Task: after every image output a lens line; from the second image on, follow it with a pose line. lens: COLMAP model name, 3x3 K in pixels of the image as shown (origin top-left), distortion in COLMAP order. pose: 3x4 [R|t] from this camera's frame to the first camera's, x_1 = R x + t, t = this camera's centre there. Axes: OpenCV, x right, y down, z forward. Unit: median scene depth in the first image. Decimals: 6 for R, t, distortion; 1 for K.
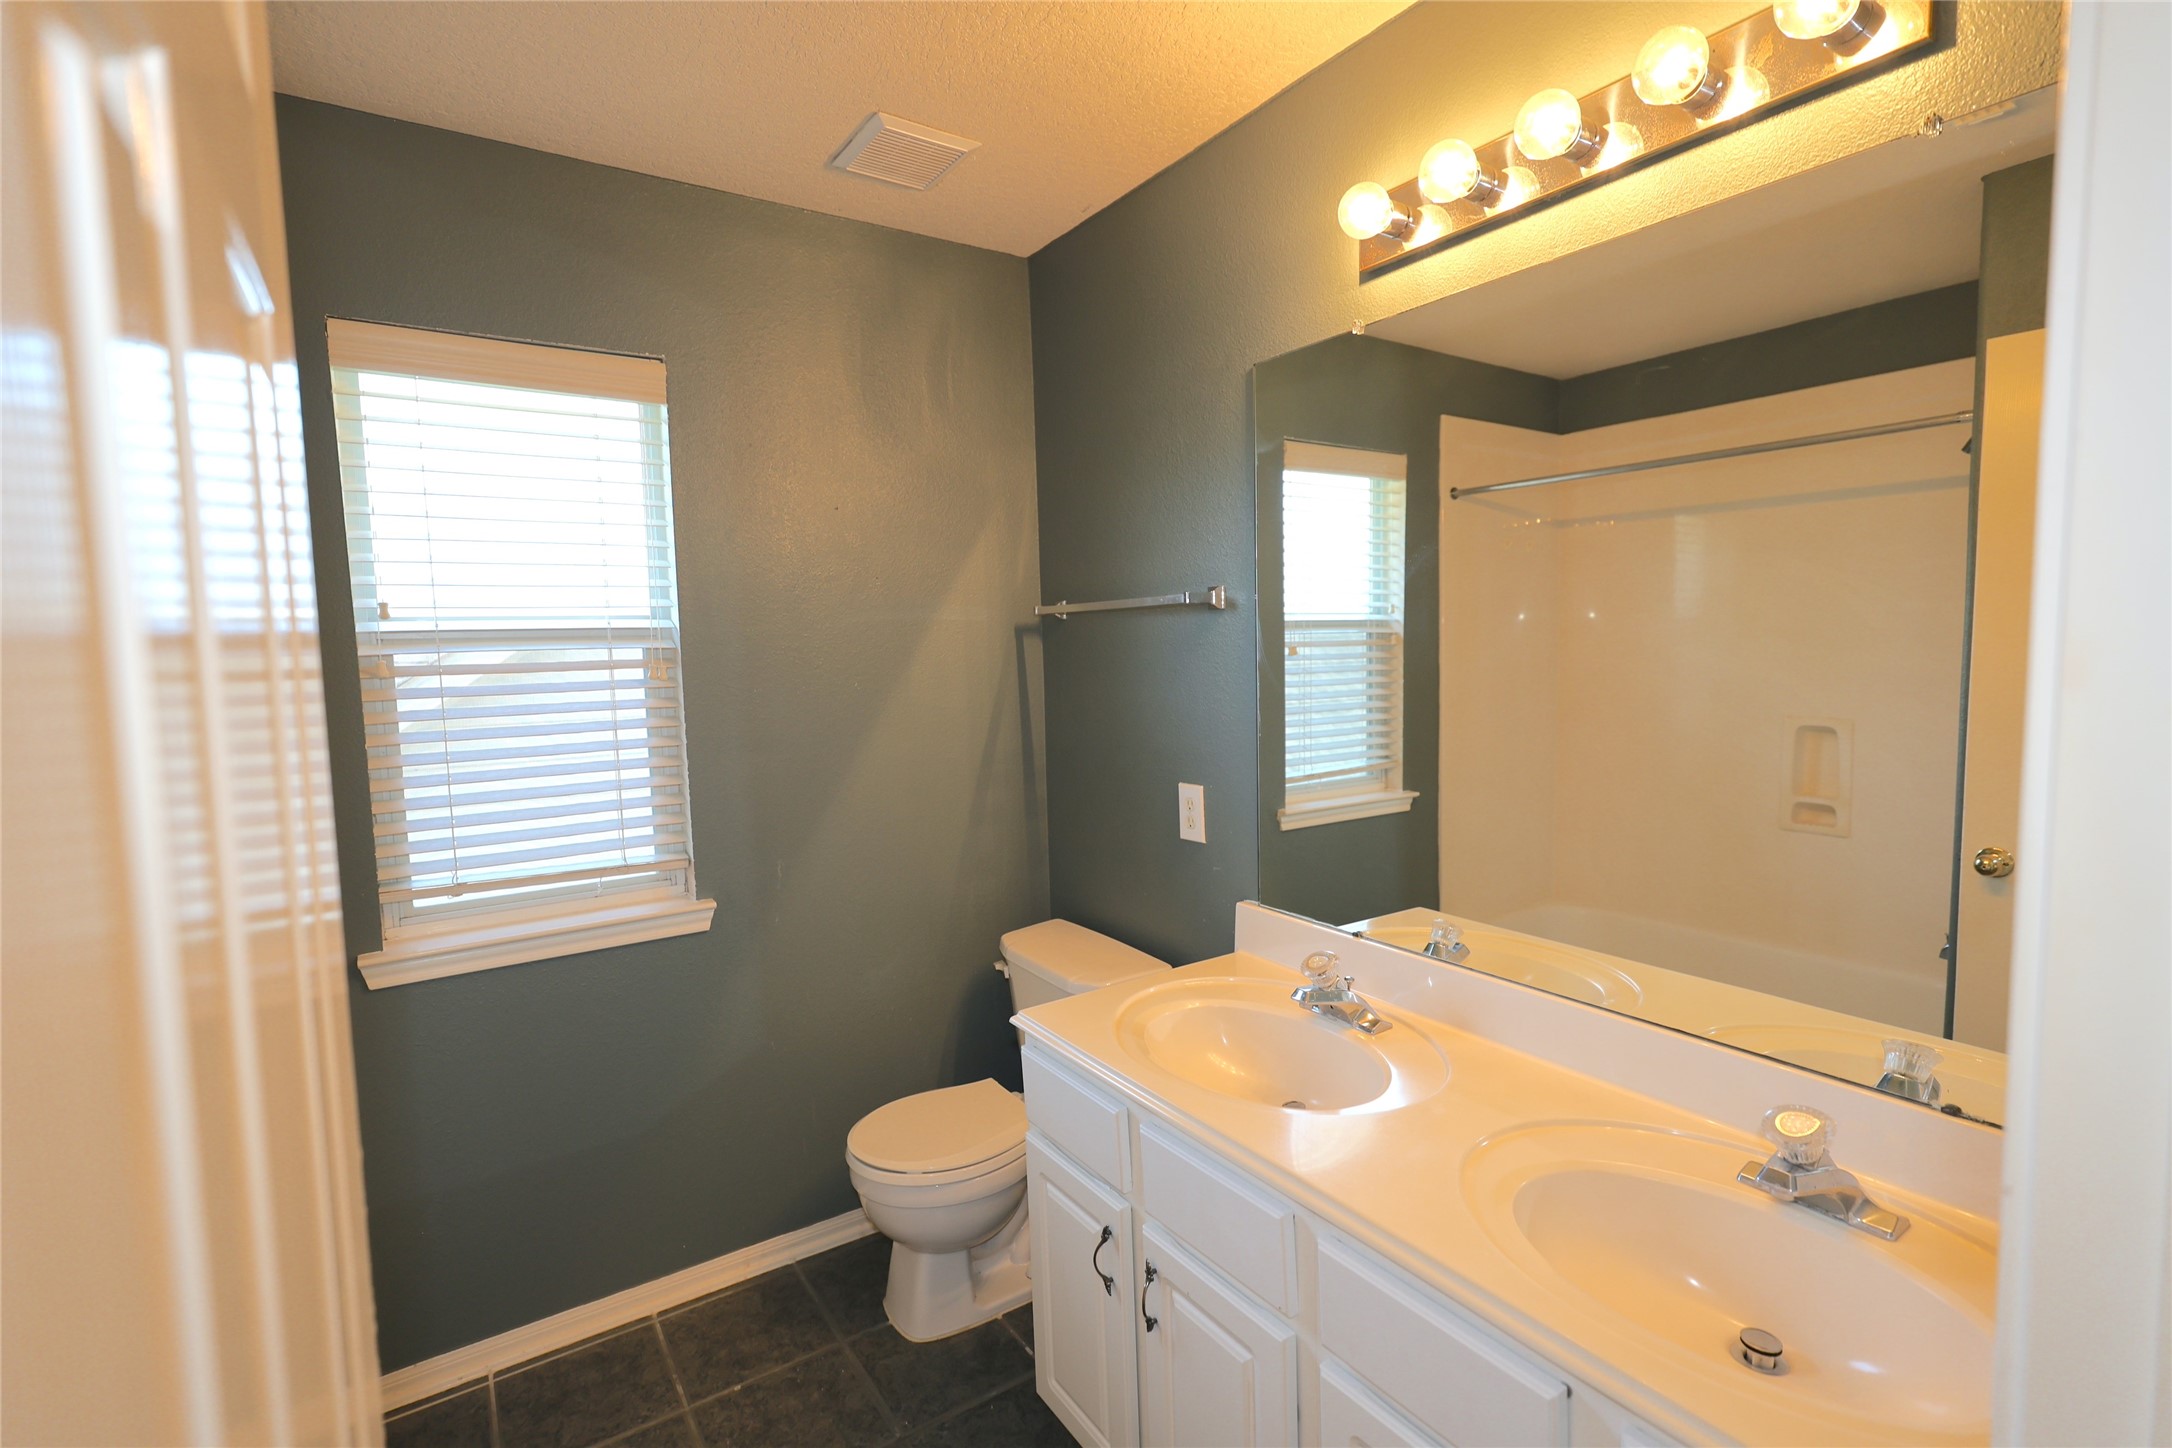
lens RADIAL K [[994.7, 0, 1081.8], [0, 994.7, 715.9], [0, 0, 1]] dist [-0.000507, -0.000298]
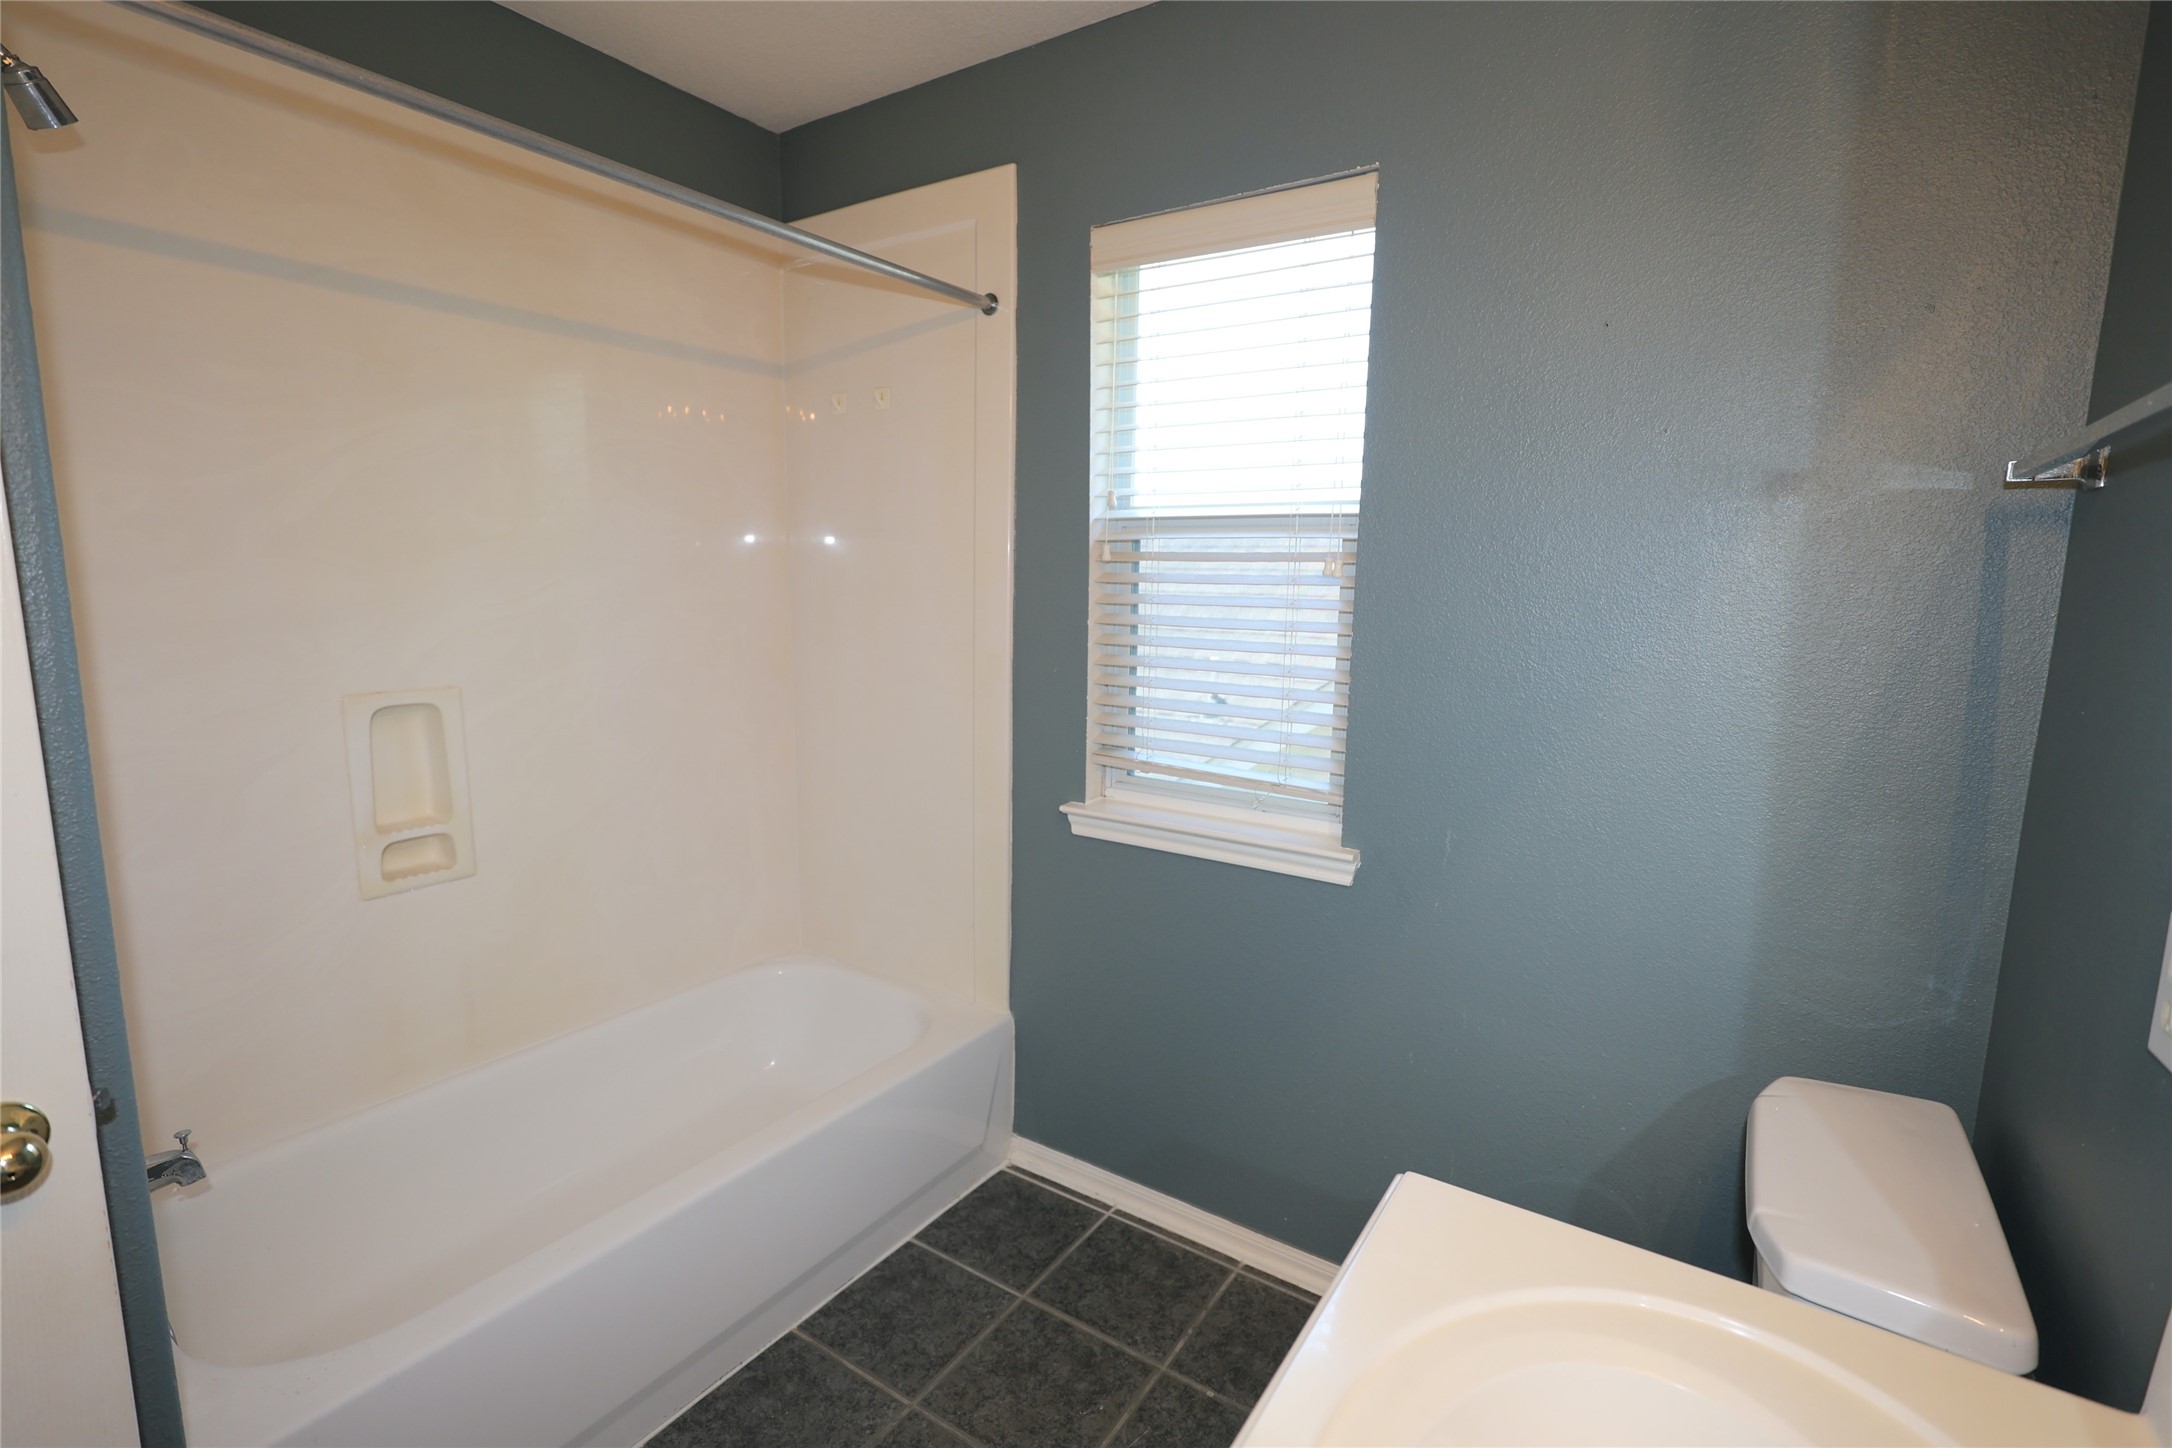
lens RADIAL K [[994.7, 0, 1081.8], [0, 994.7, 715.9], [0, 0, 1]] dist [-0.000507, -0.000298]
pose [[0.378167, 0.165340, -0.910853, 0.294100], [-0.093584, 0.985708, 0.140074, -0.019937], [0.920995, 0.032270, 0.388235, 0.518109]]
